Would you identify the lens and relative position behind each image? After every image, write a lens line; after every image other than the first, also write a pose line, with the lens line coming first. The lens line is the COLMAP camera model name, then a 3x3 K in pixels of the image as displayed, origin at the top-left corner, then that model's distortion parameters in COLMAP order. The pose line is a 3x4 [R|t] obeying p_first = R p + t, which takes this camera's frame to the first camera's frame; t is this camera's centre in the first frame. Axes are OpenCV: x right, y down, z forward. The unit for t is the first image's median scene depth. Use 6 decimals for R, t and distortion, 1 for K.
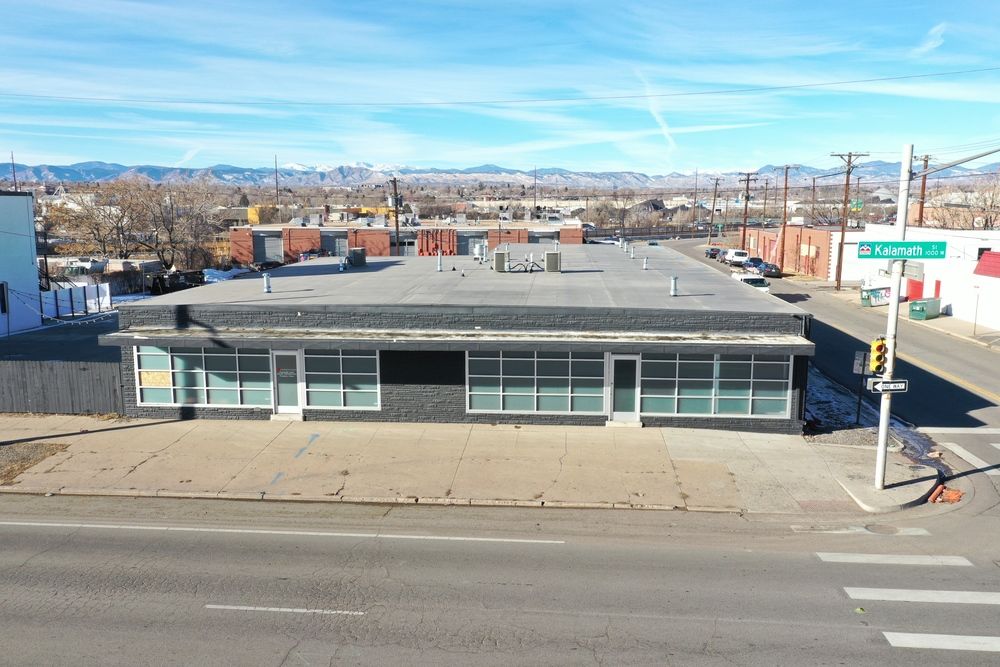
lens RADIAL K [[798.5, 0, 498.9], [0, 798.5, 328.8], [0, 0, 1]] dist [0.015745, 0.002369]
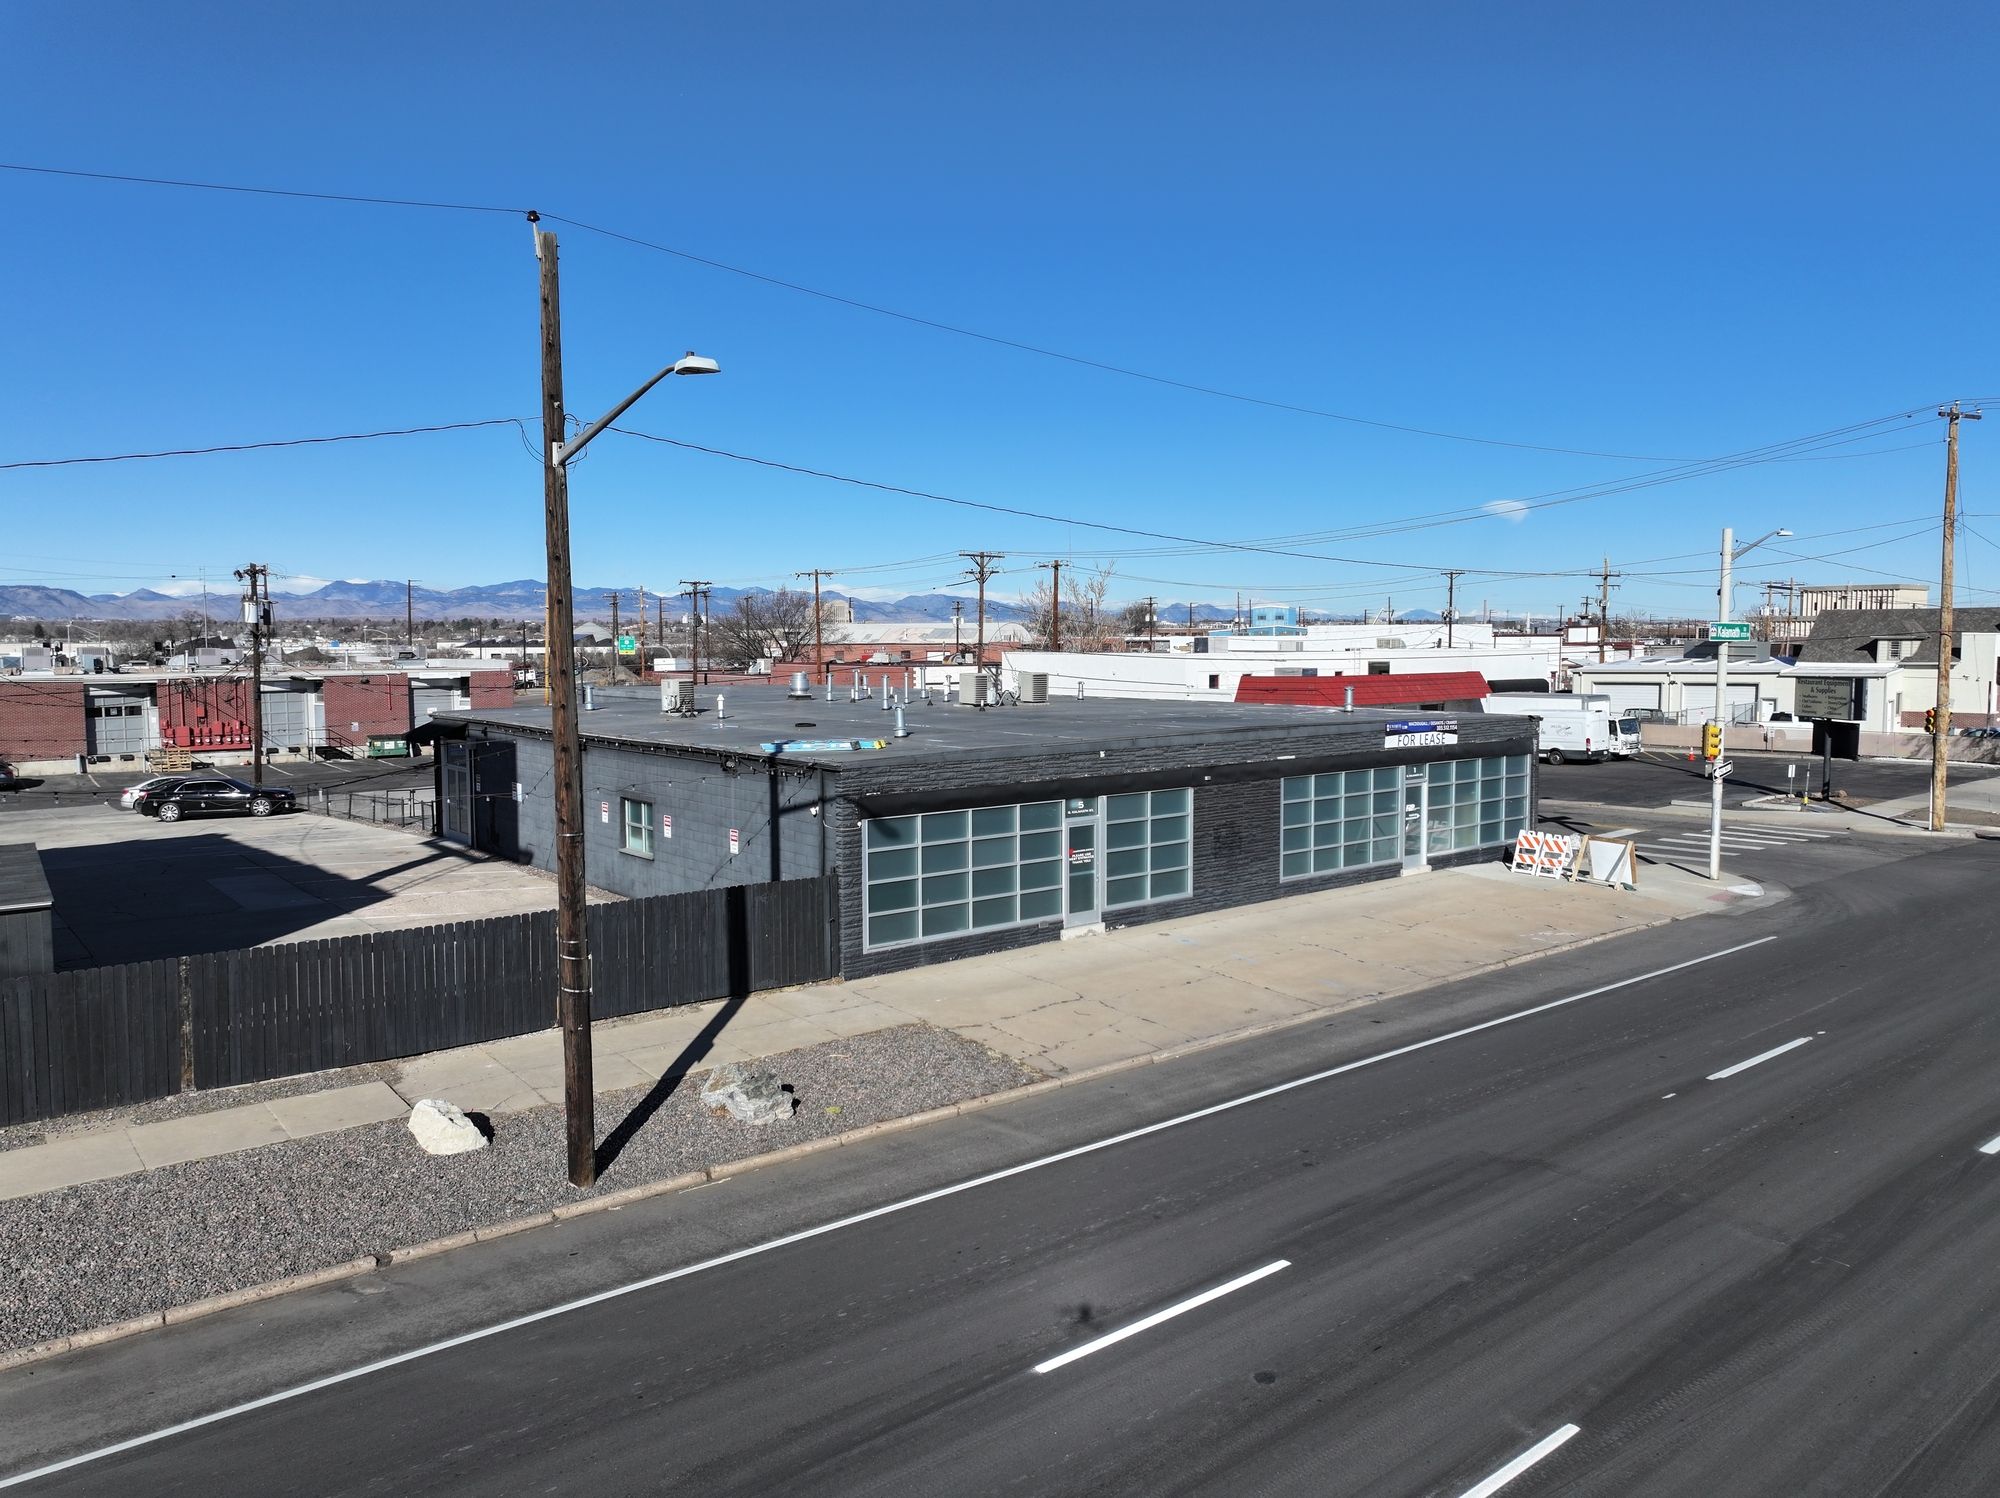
lens RADIAL K [[1404.8, 0, 1010.3], [0, 1404.8, 746.6], [0, 0, 1]] dist [-0.001393, 0.014287]
pose [[0.722984, -0.053436, 0.688795, -0.992779], [0.112790, 0.992757, -0.041372, 0.011504], [-0.681595, 0.107600, 0.723775, 0.256364]]
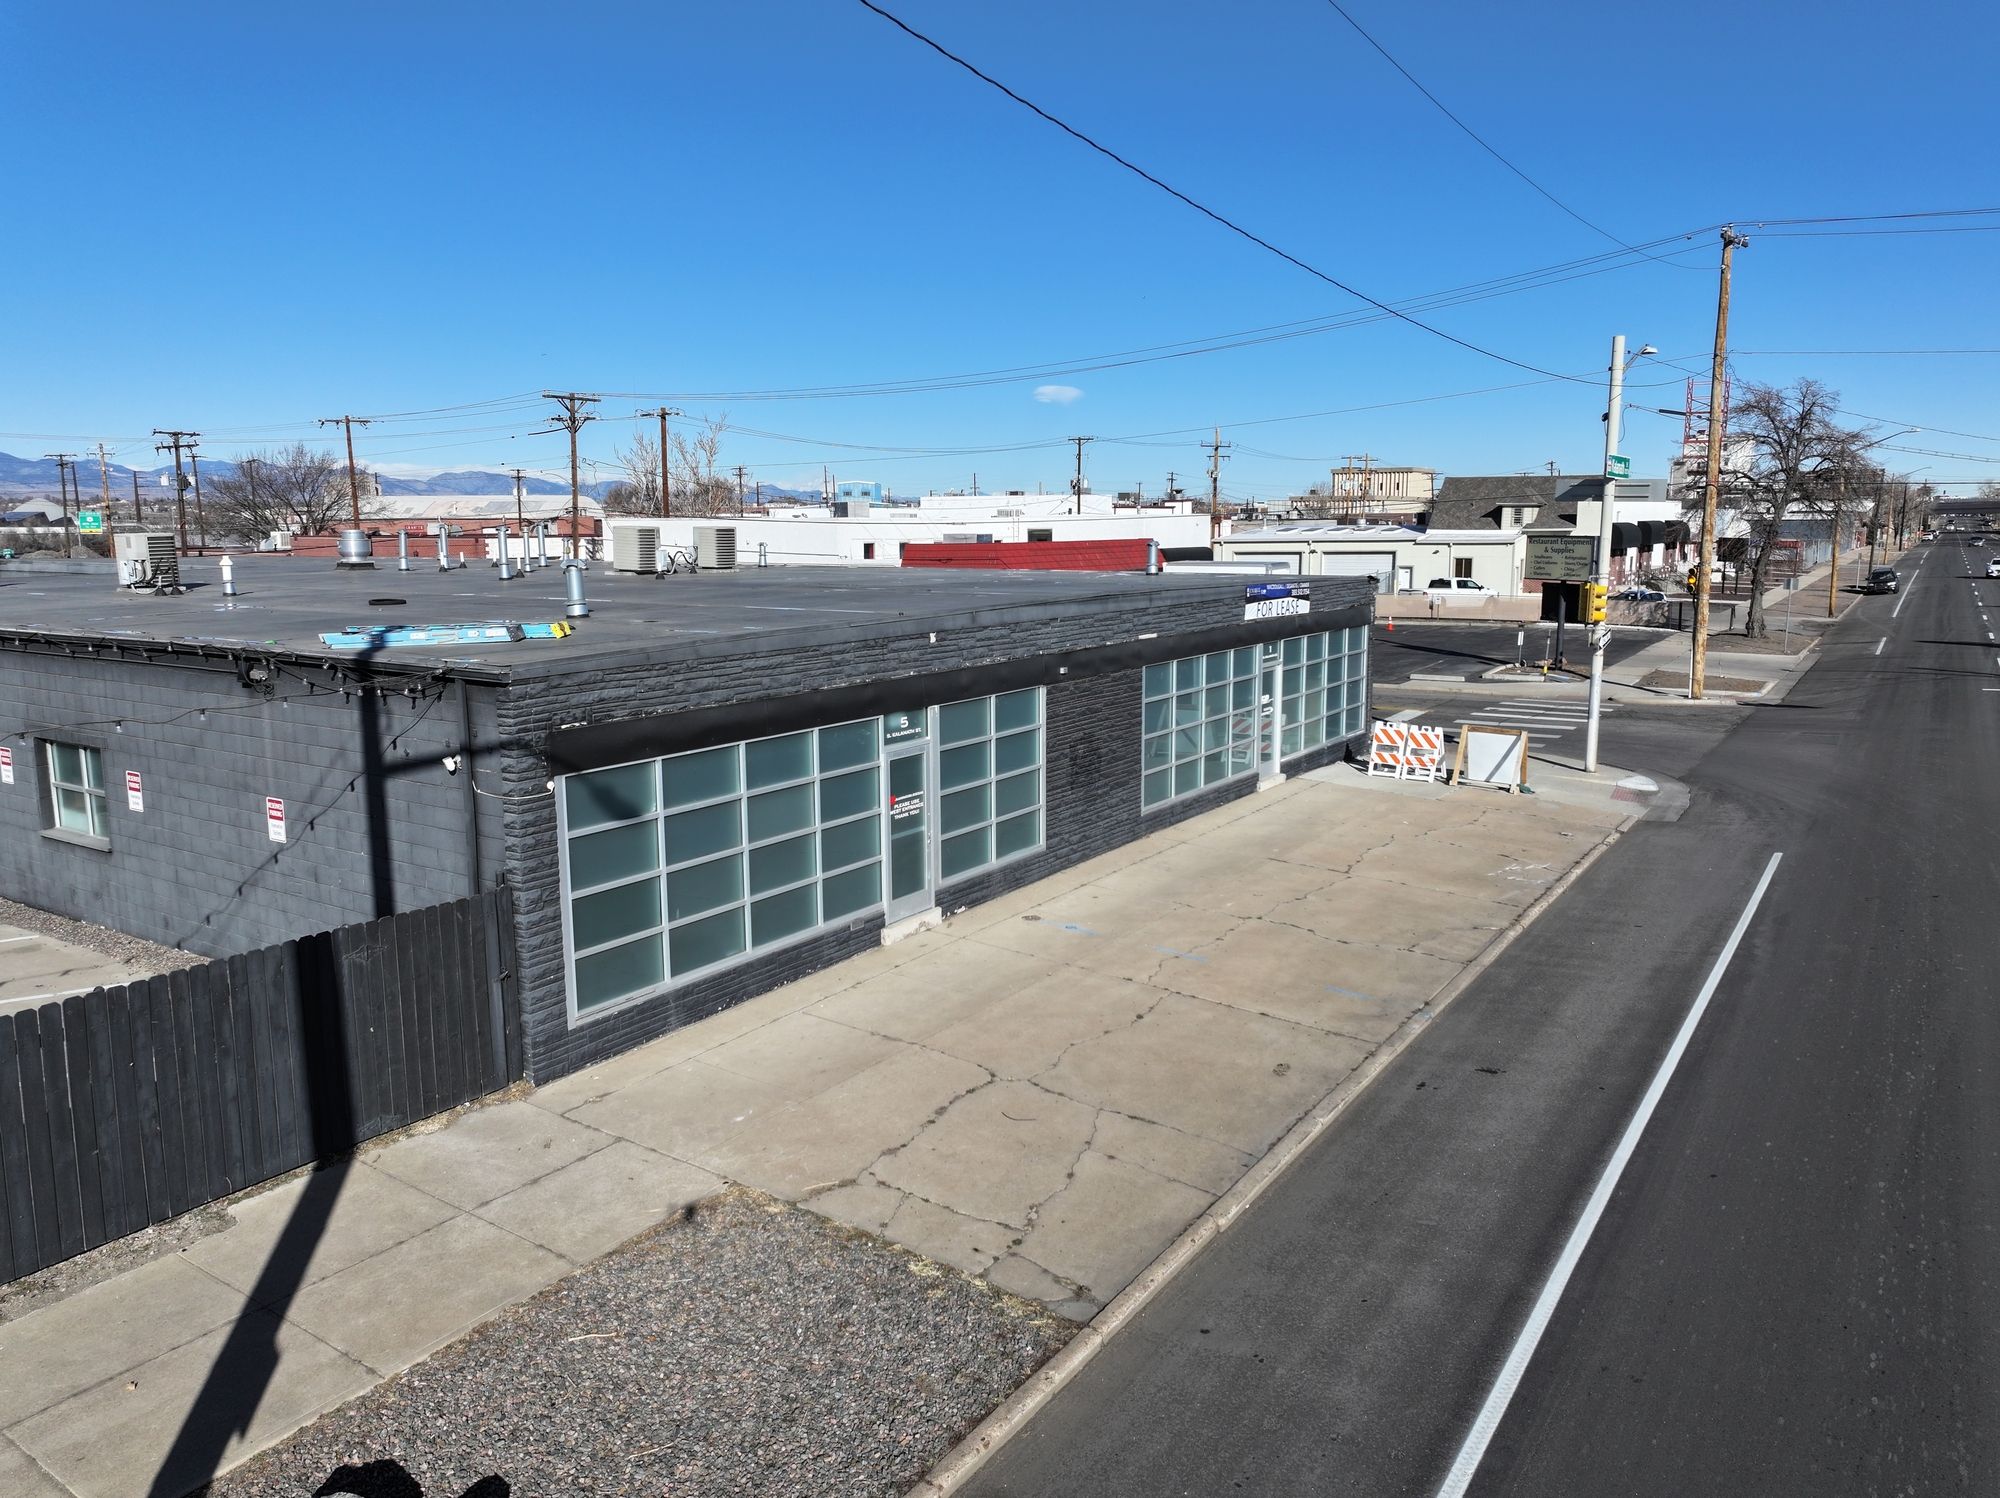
lens RADIAL K [[1404.8, 0, 1010.1], [0, 1404.8, 742.7], [0, 0, 1]] dist [-0.001393, 0.014287]
pose [[0.481724, -0.137729, 0.865432, -0.771944], [0.142992, 0.986690, 0.077433, -0.015171], [-0.864578, 0.086449, 0.495007, 0.616006]]
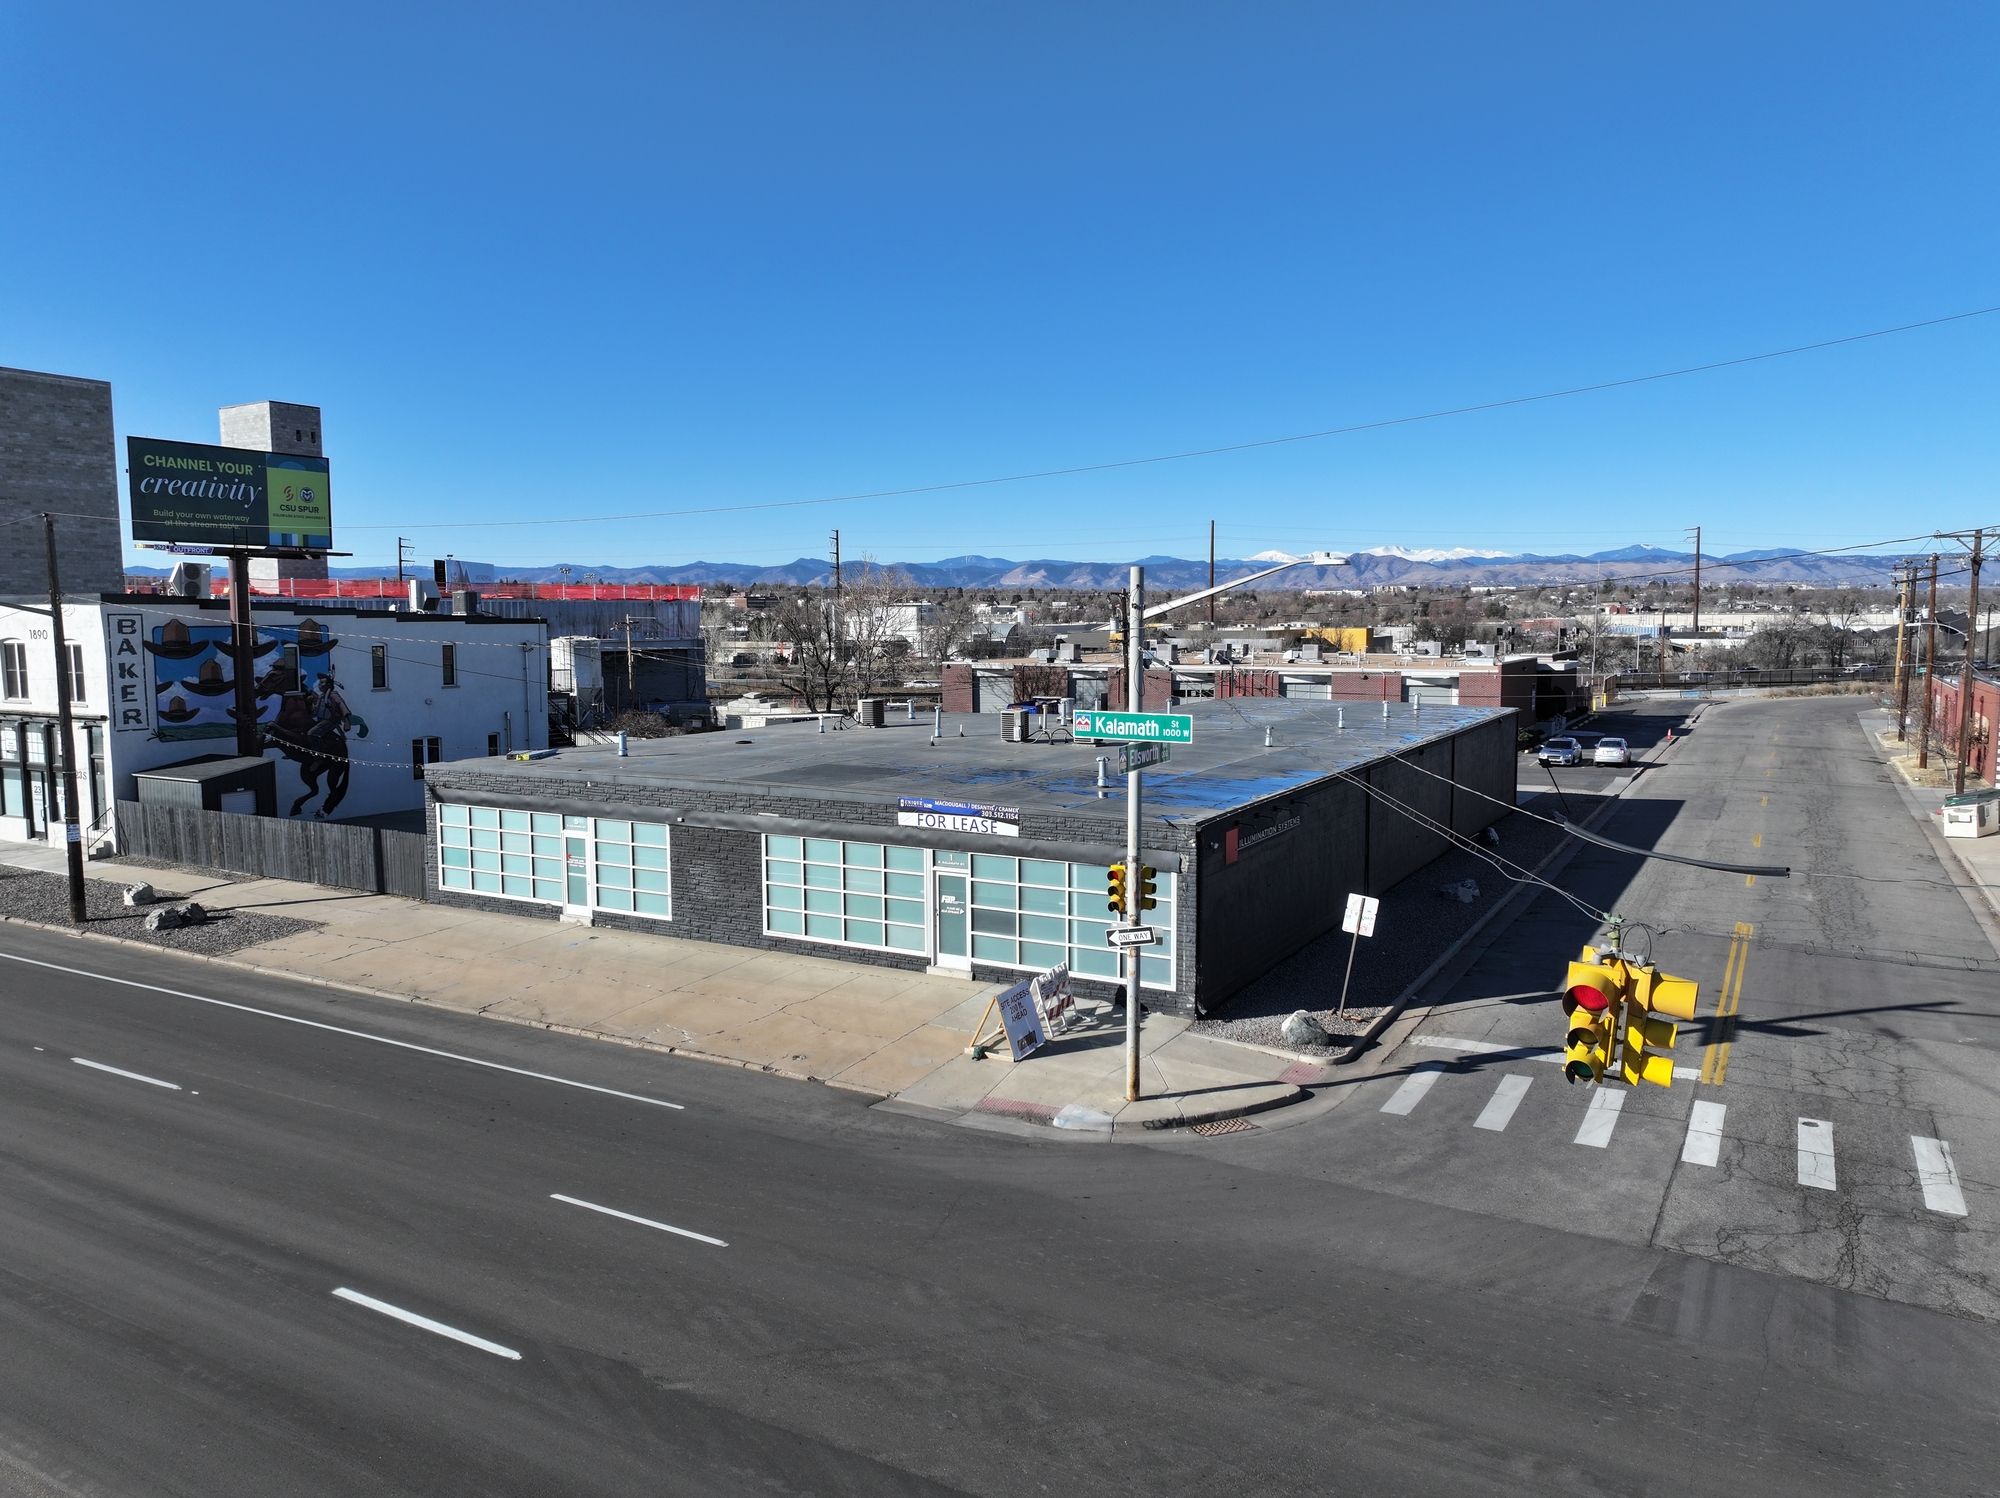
lens RADIAL K [[1404.8, 0, 1008.0], [0, 1404.8, 743.2], [0, 0, 1]] dist [-0.001393, 0.014287]
pose [[0.907710, 0.037264, -0.417940, 0.643606], [-0.065201, 0.996476, -0.052762, -0.012551], [0.414501, 0.075143, 0.906941, -0.055265]]
